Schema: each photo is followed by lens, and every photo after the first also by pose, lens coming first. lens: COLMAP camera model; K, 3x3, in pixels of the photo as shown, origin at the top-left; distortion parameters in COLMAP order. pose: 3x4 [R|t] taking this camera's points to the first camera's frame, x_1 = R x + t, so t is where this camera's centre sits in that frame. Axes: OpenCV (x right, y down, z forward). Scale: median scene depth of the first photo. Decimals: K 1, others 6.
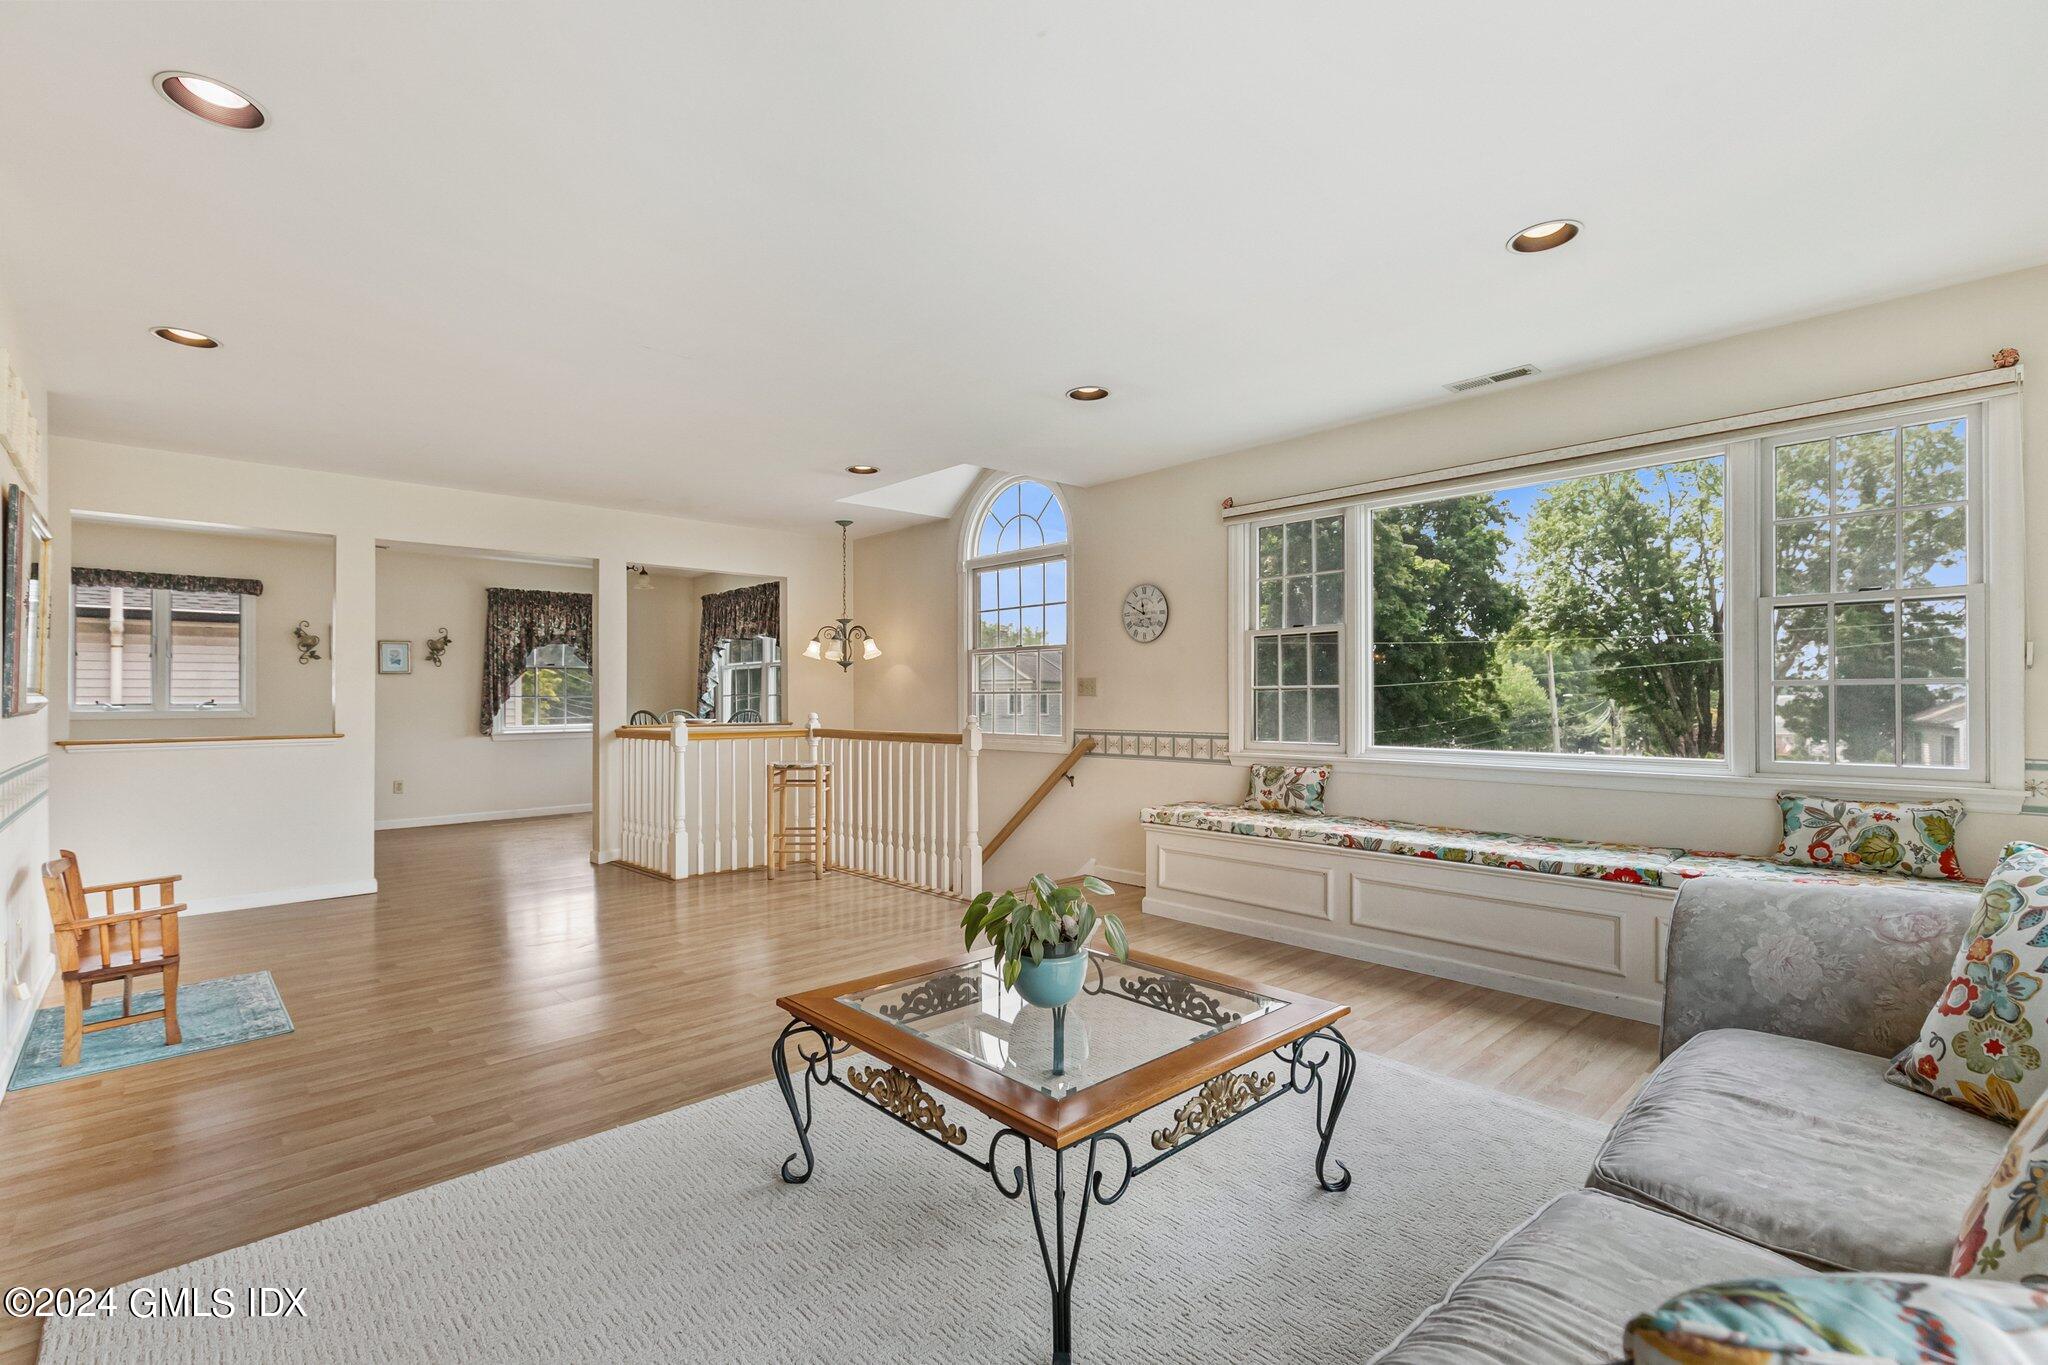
lens RADIAL K [[921.8, 0, 1021.5], [0, 921.8, 693.0], [0, 0, 1]] dist [0.008269, -0.002410]
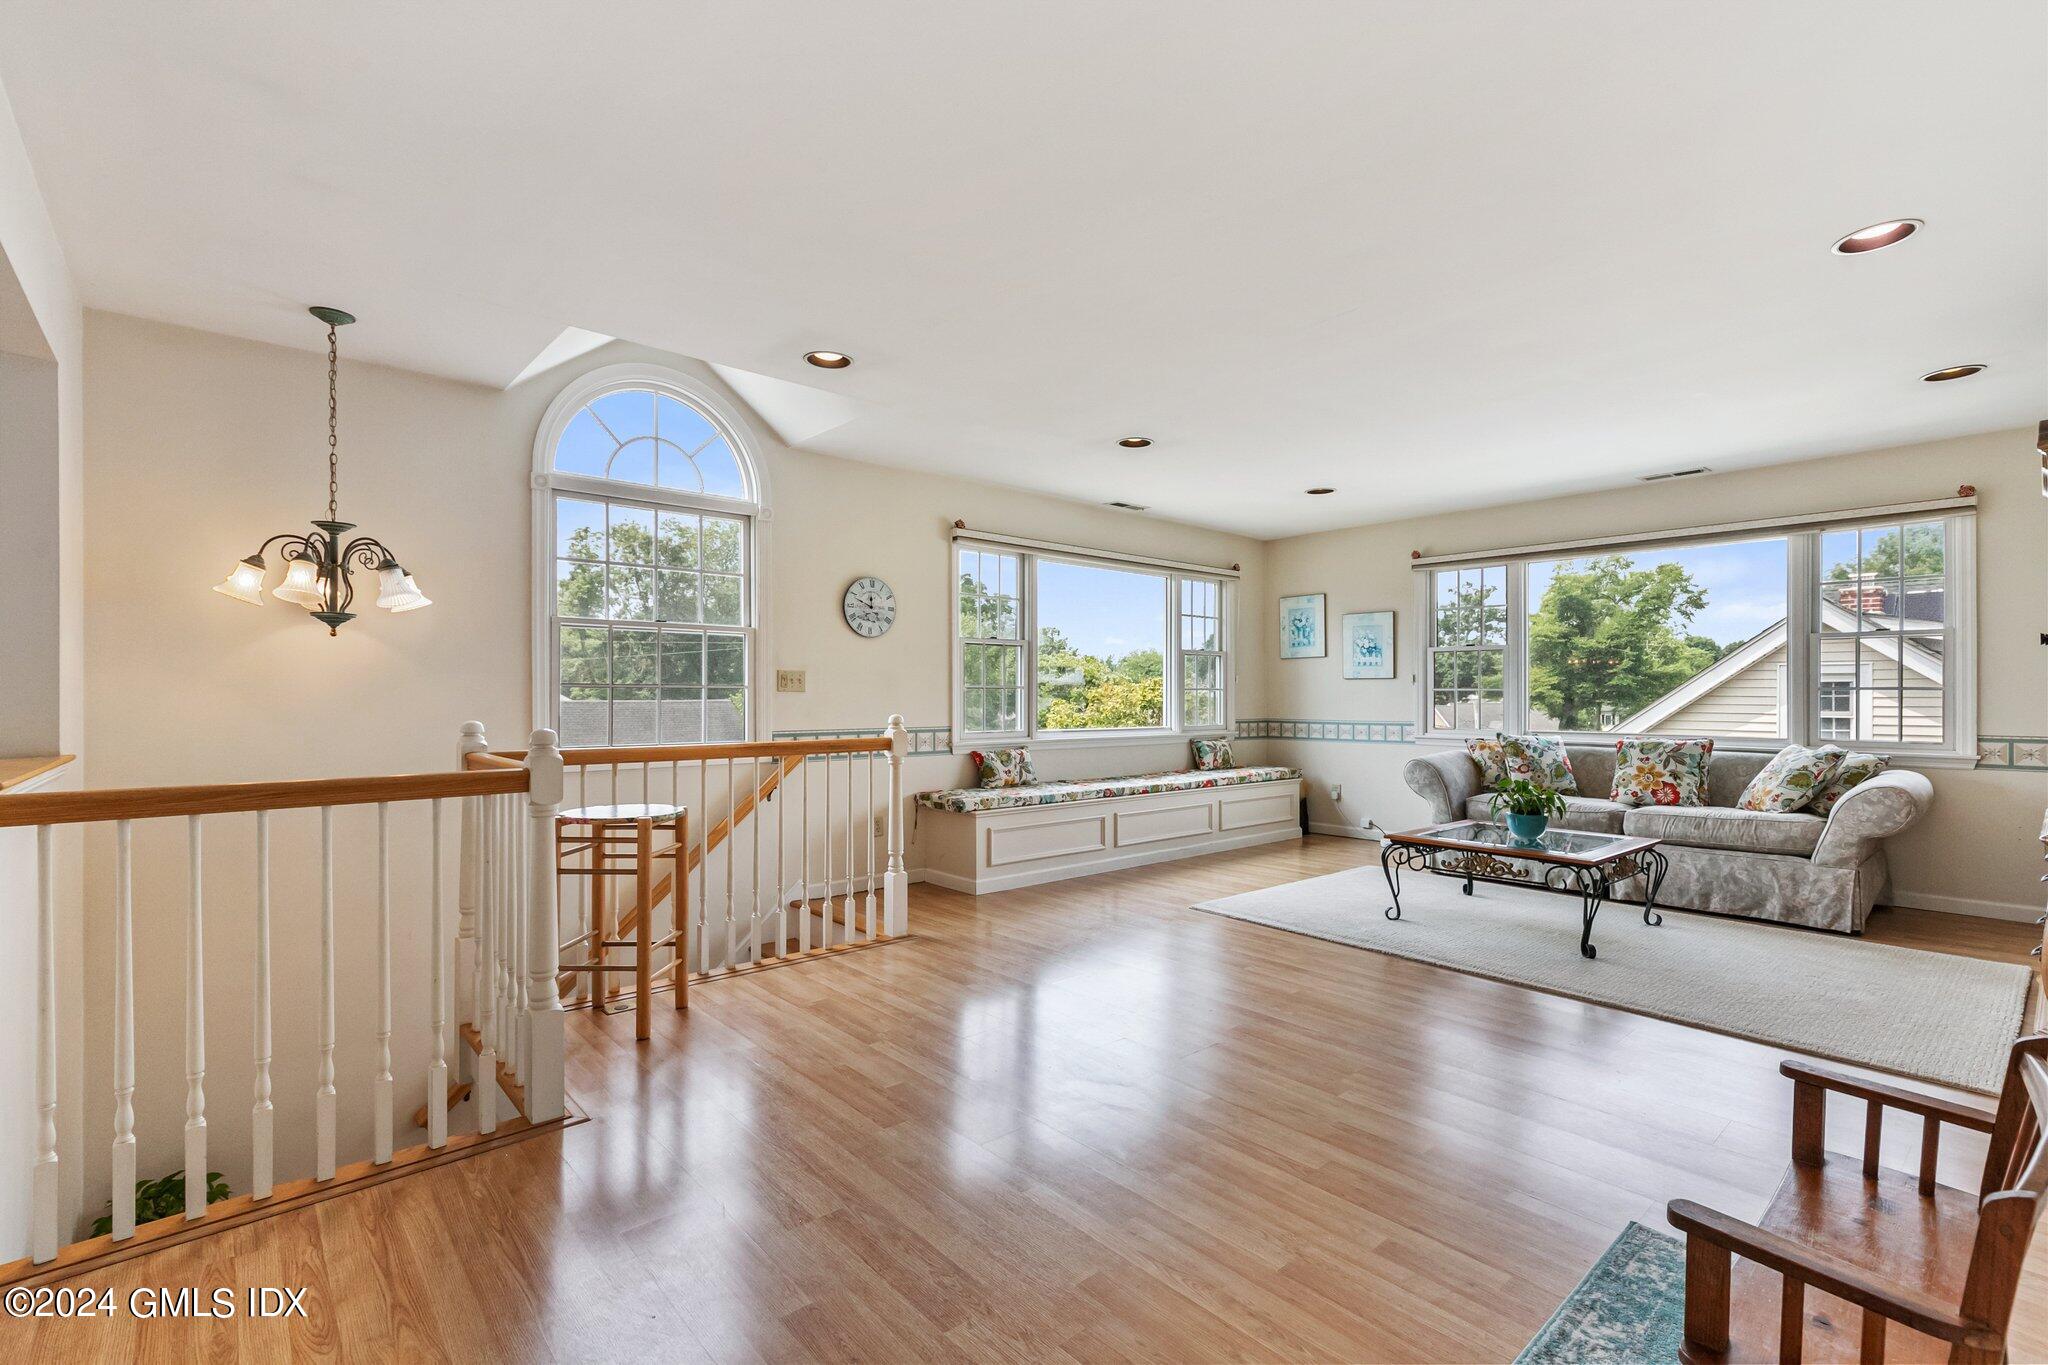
lens RADIAL K [[921.8, 0, 1024.6], [0, 921.8, 691.0], [0, 0, 1]] dist [0.008269, -0.002410]
pose [[0.023078, 0.004204, 0.999725, -1.144941], [-0.013599, 0.999900, -0.003891, 0.004760], [-0.999641, -0.013506, 0.023133, 1.117546]]
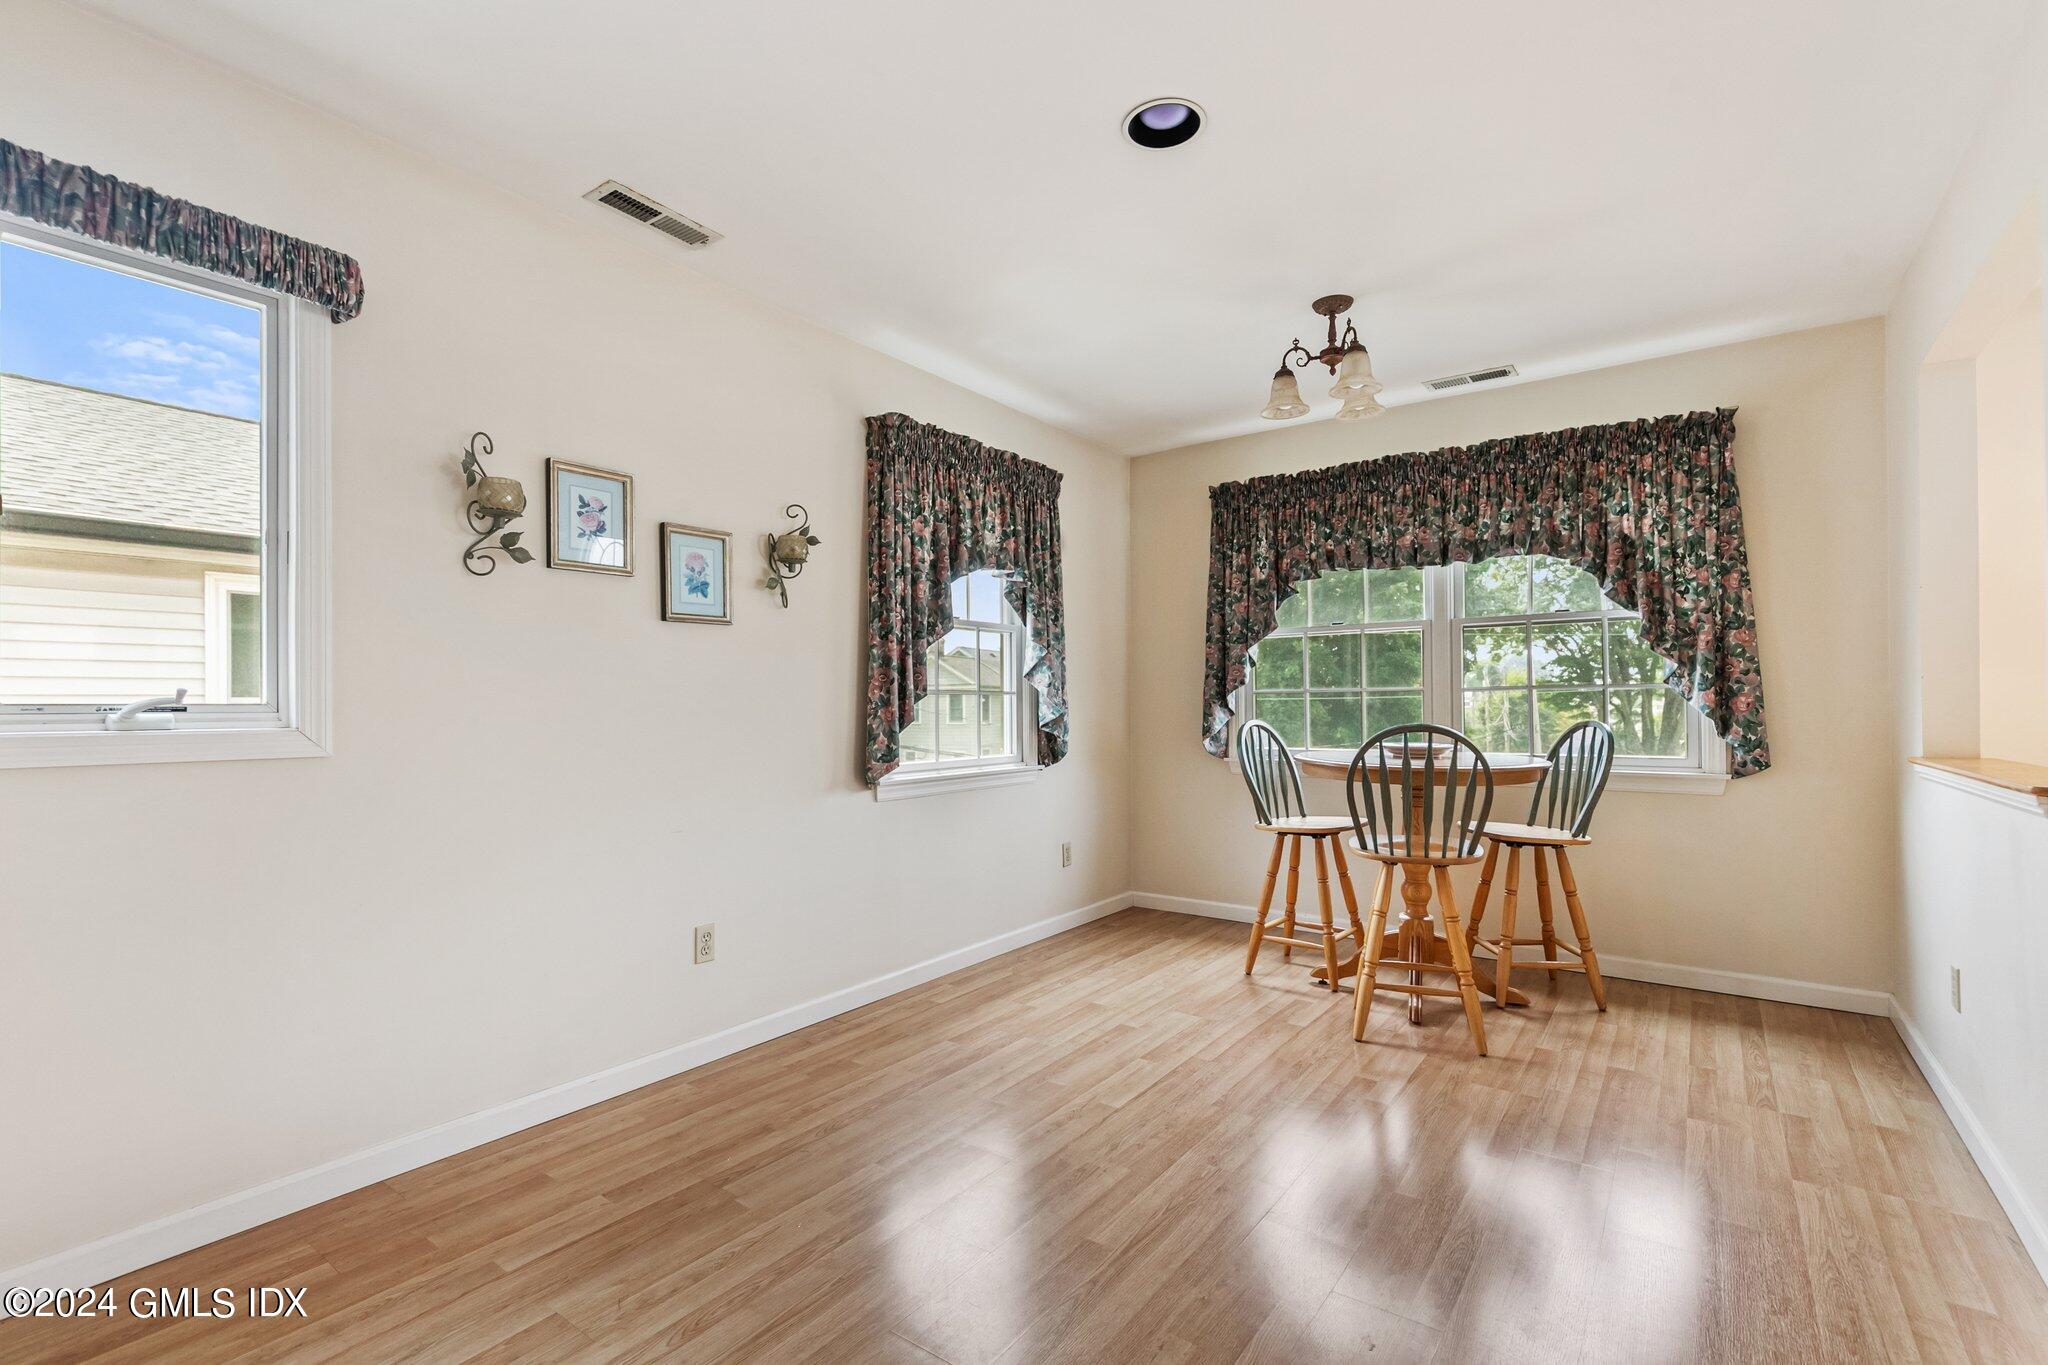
lens RADIAL K [[921.8, 0, 1026.4], [0, 921.8, 694.1], [0, 0, 1]] dist [0.008269, -0.002410]
pose [[0.981754, 0.000159, 0.190157, -0.565674], [0.002036, 0.999934, -0.011347, 0.010135], [-0.190147, 0.011528, 0.981688, 0.575905]]
